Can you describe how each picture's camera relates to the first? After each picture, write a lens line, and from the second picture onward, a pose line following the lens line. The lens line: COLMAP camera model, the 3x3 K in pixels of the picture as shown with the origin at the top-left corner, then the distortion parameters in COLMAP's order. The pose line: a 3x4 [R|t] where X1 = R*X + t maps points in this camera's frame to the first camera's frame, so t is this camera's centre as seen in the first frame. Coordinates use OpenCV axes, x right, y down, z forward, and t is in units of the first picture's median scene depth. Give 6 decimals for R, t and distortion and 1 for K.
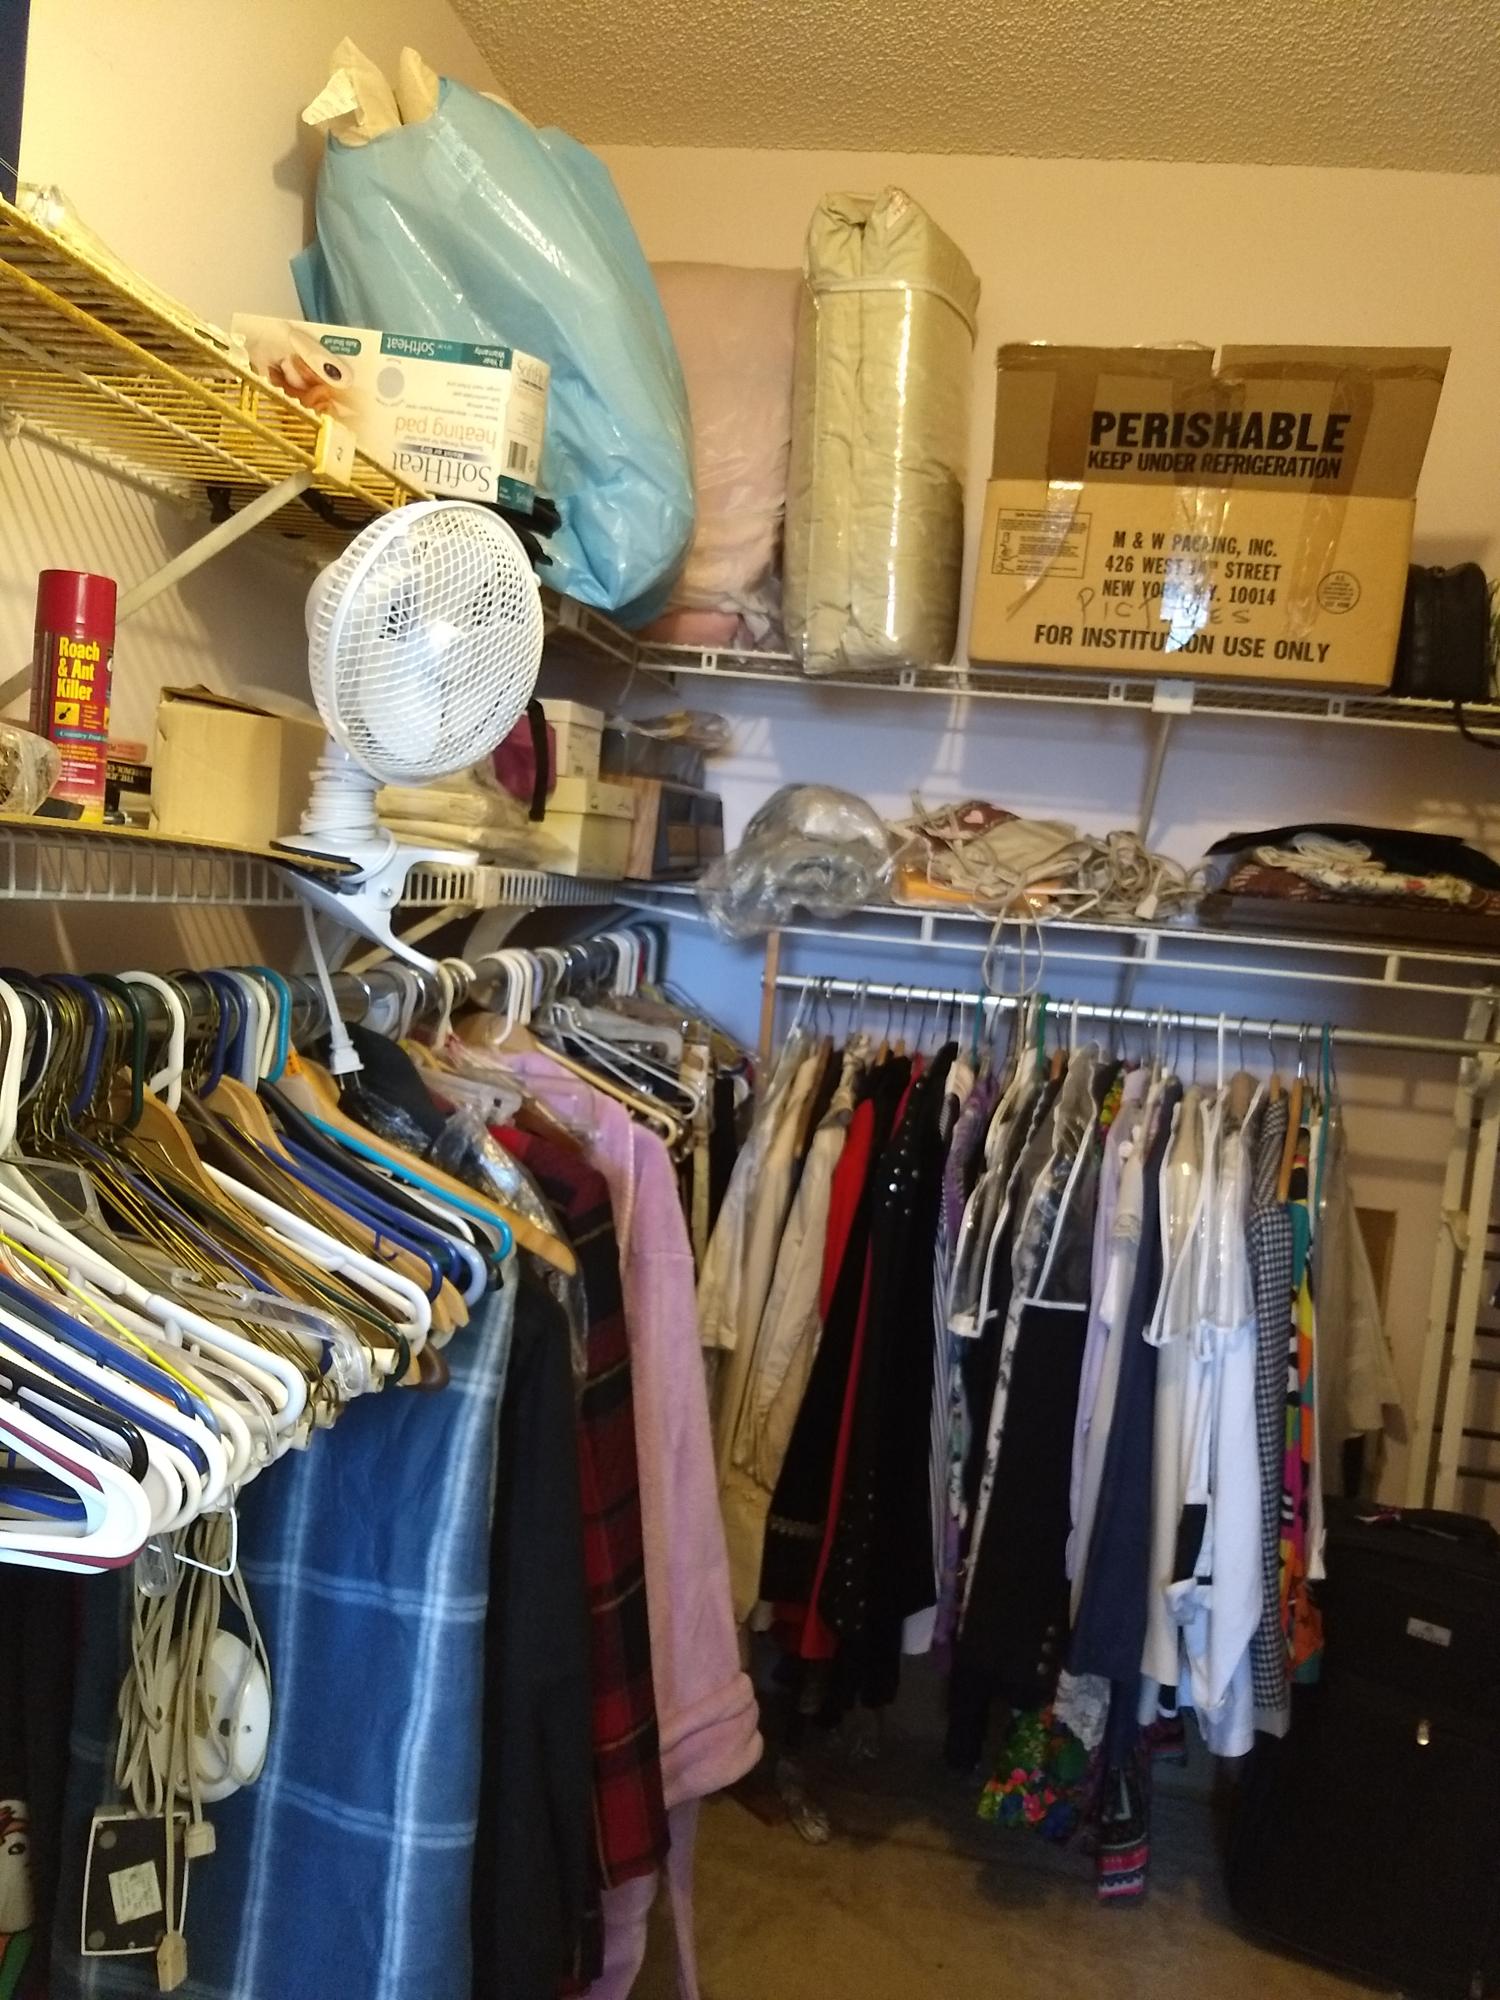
lens RADIAL K [[1593.6, 0, 746.0], [0, 1593.6, 1012.9], [0, 0, 1]] dist [0.346256, -0.694752]
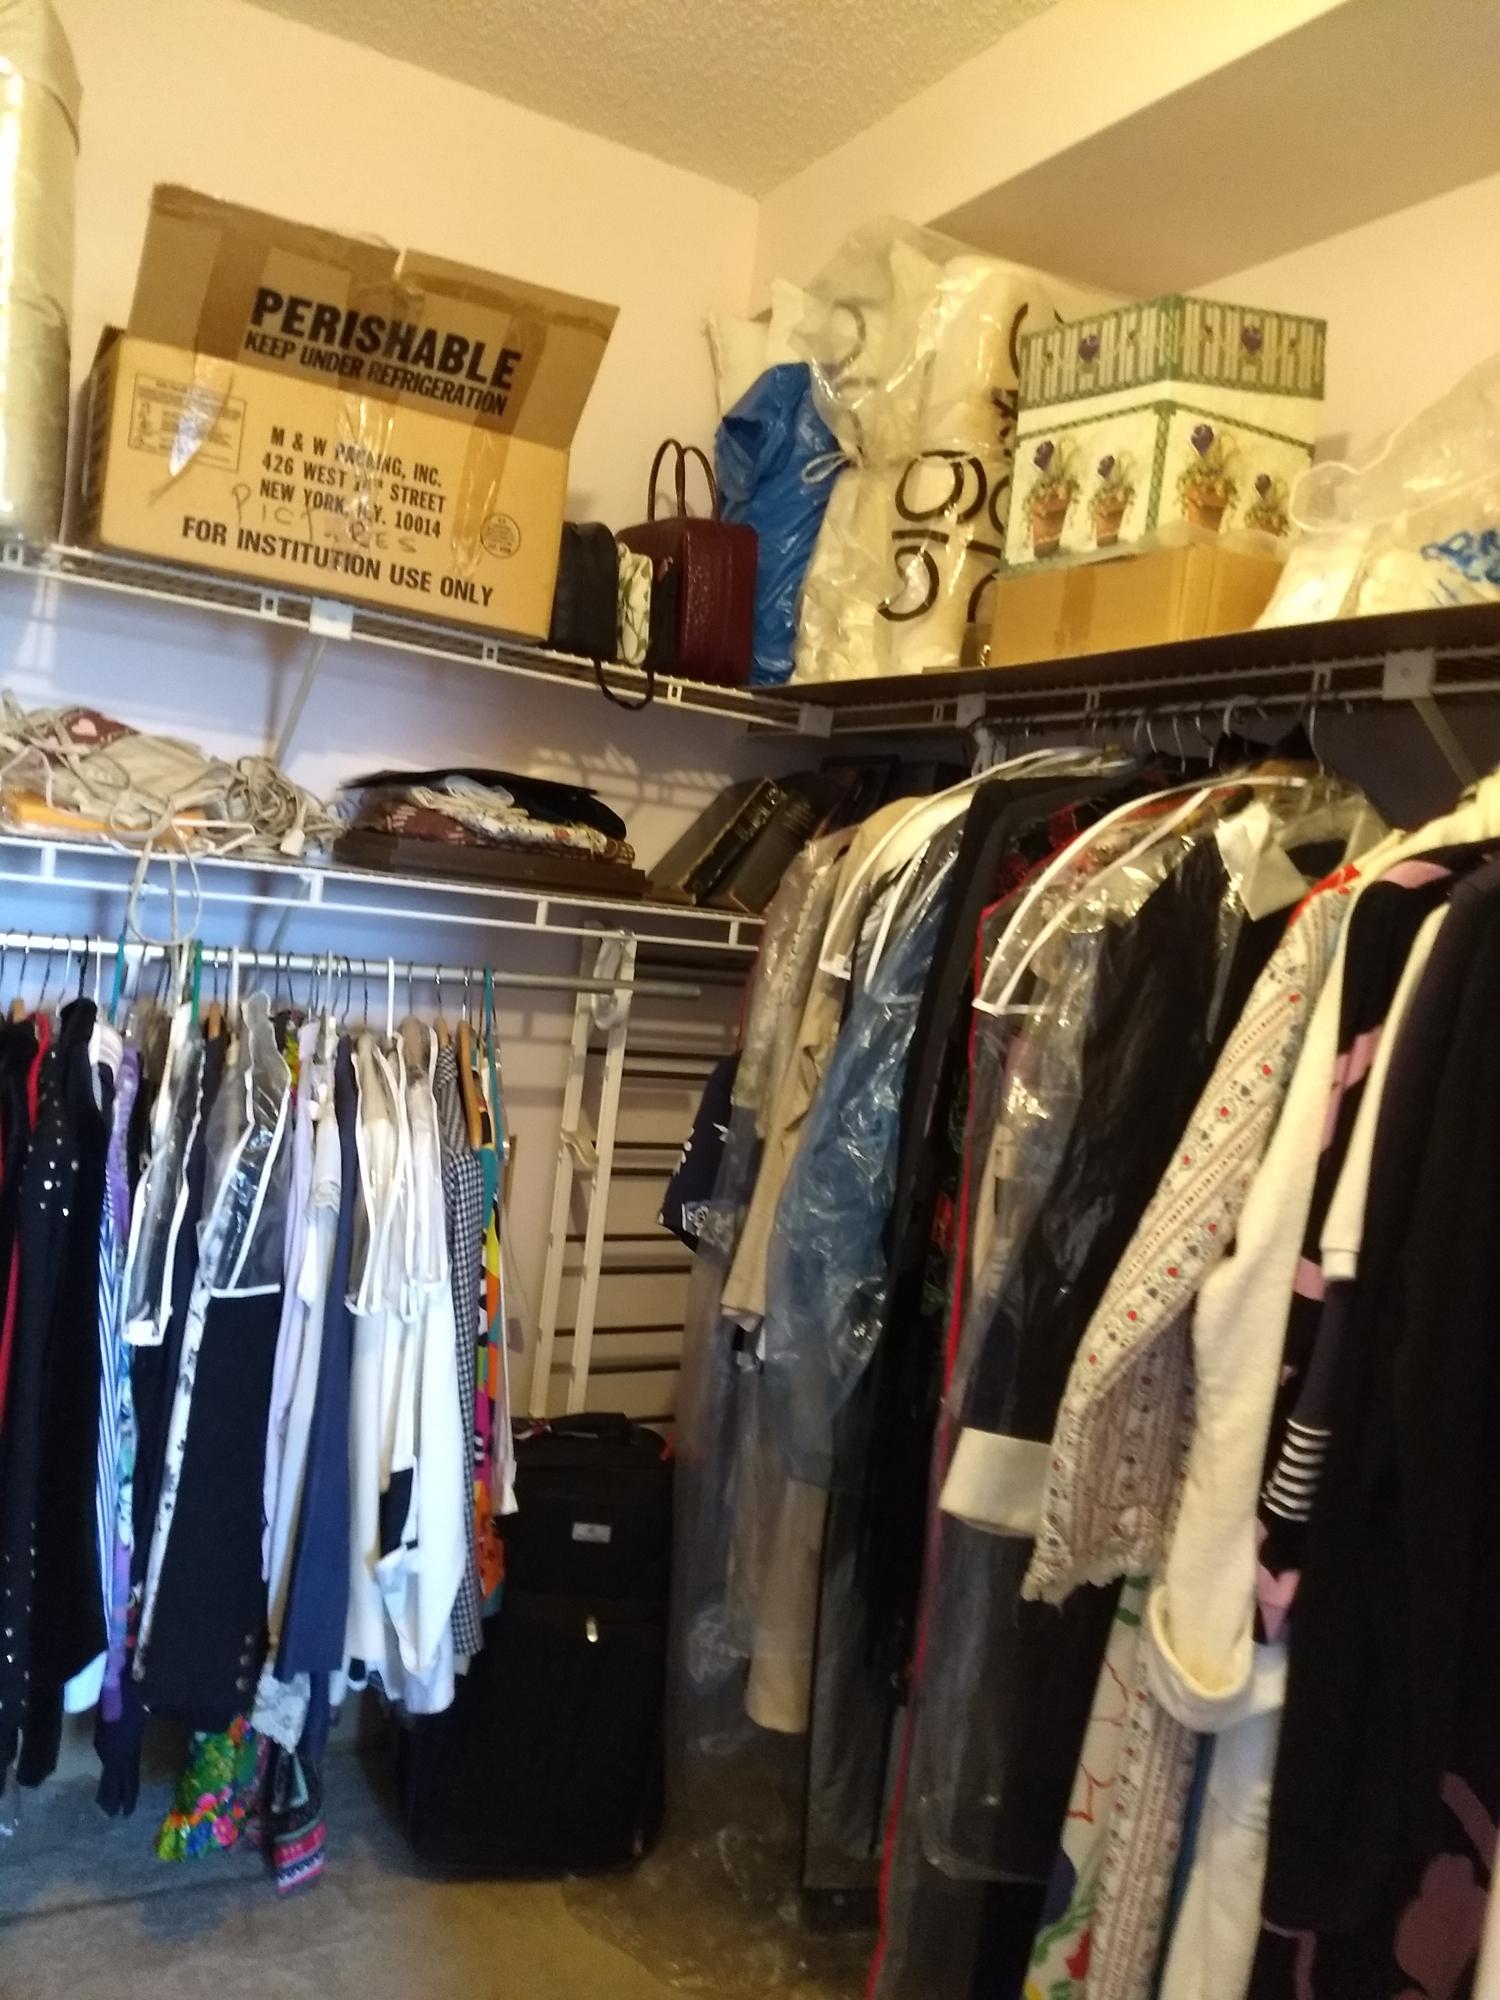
lens RADIAL K [[1593.6, 0, 746.0], [0, 1593.6, 1012.9], [0, 0, 1]] dist [0.346256, -0.694752]
pose [[0.804328, -0.045634, 0.592431, -0.117339], [0.009622, 0.997916, 0.063804, -0.028926], [-0.594108, -0.045619, 0.803091, 0.107563]]
